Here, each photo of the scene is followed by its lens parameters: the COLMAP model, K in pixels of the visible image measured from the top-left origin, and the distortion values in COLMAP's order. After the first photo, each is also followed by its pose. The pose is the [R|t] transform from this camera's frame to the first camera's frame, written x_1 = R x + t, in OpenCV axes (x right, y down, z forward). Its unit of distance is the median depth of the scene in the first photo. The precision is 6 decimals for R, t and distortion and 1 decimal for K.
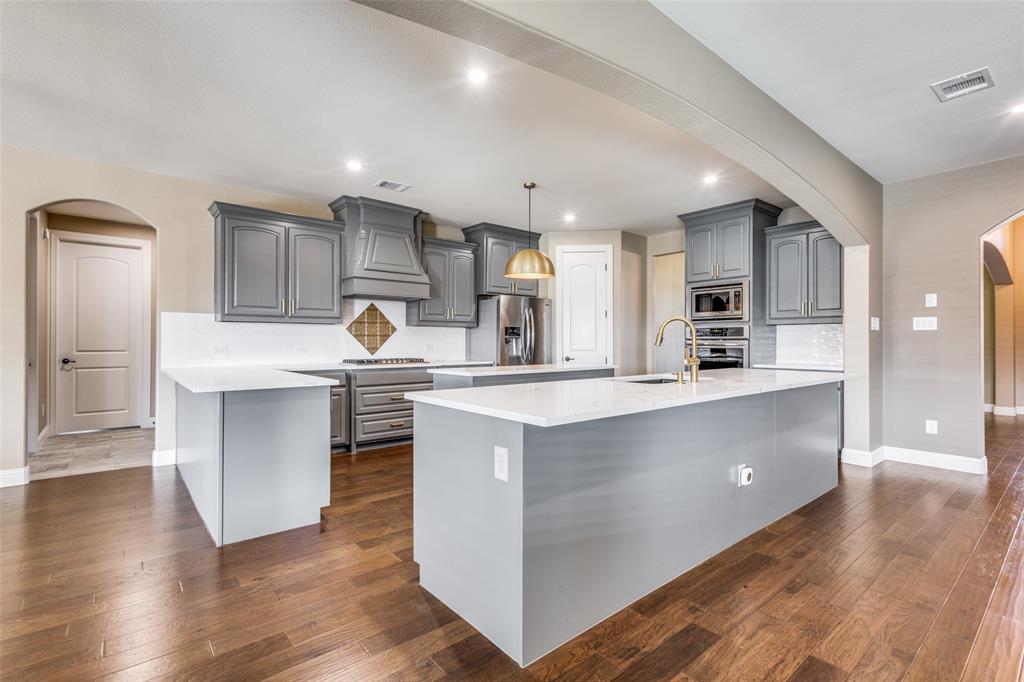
lens RADIAL K [[474.6, 0, 510.0], [0, 474.6, 341.1], [0, 0, 1]] dist [0.010605, -0.000489]
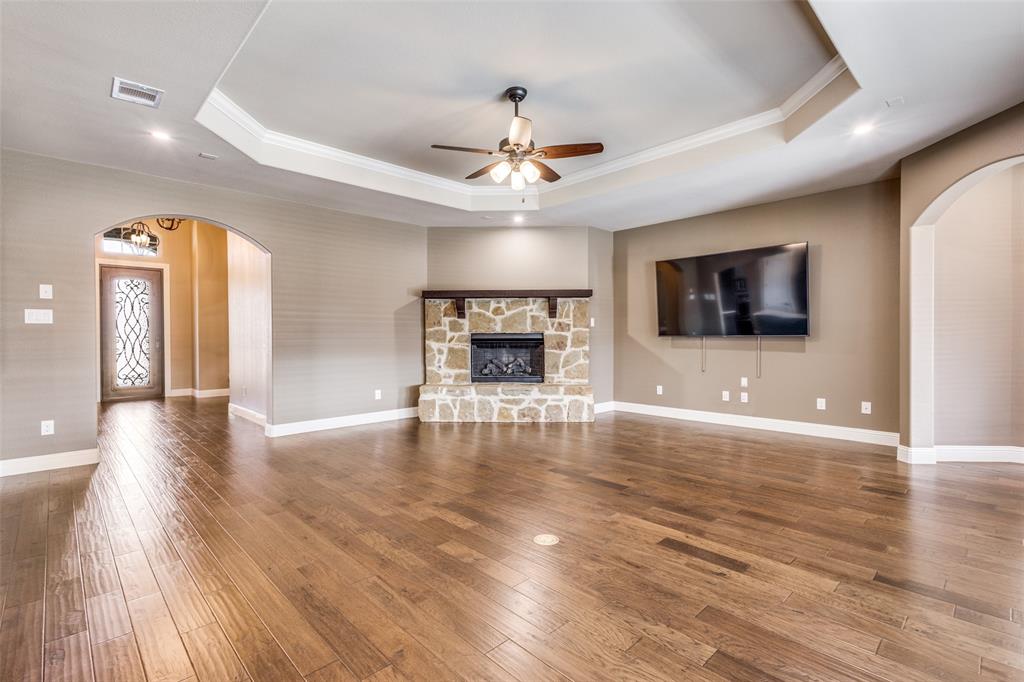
lens RADIAL K [[474.6, 0, 513.0], [0, 474.6, 341.7], [0, 0, 1]] dist [0.010605, -0.000489]
pose [[-0.078569, -0.014052, 0.996810, -0.095912], [0.002157, 0.999896, 0.014265, 0.000649], [-0.996906, 0.003271, -0.078531, 0.134271]]
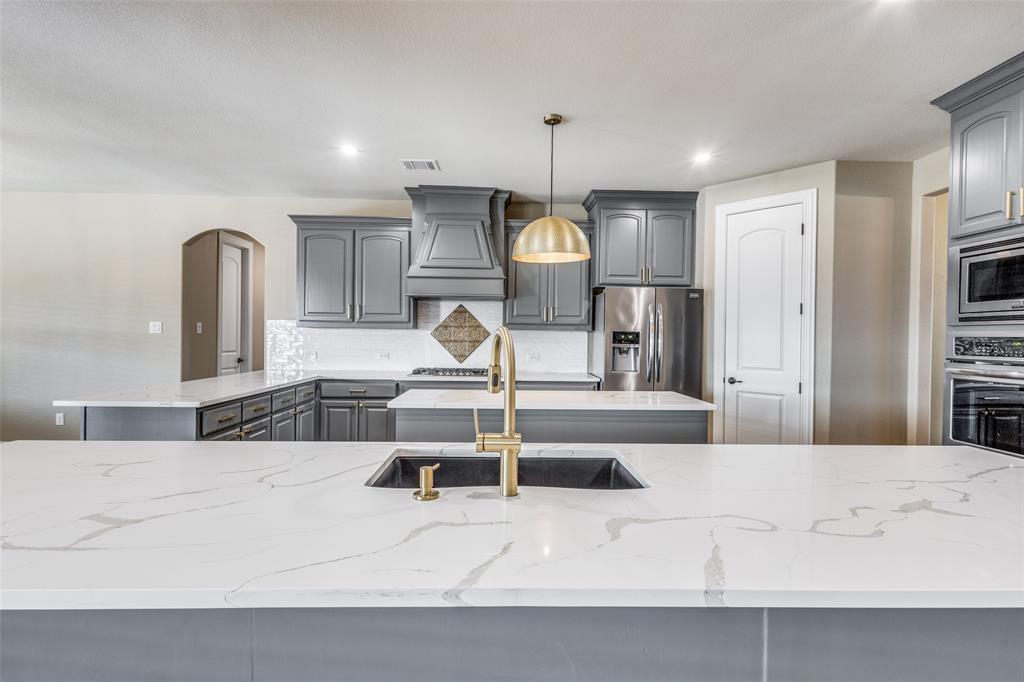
lens RADIAL K [[474.6, 0, 513.3], [0, 474.6, 339.1], [0, 0, 1]] dist [0.010605, -0.000489]
pose [[0.786999, 0.013478, -0.616807, 0.340200], [-0.010206, 0.999909, 0.008827, -0.025083], [0.616870, -0.000651, 0.787065, 0.377397]]
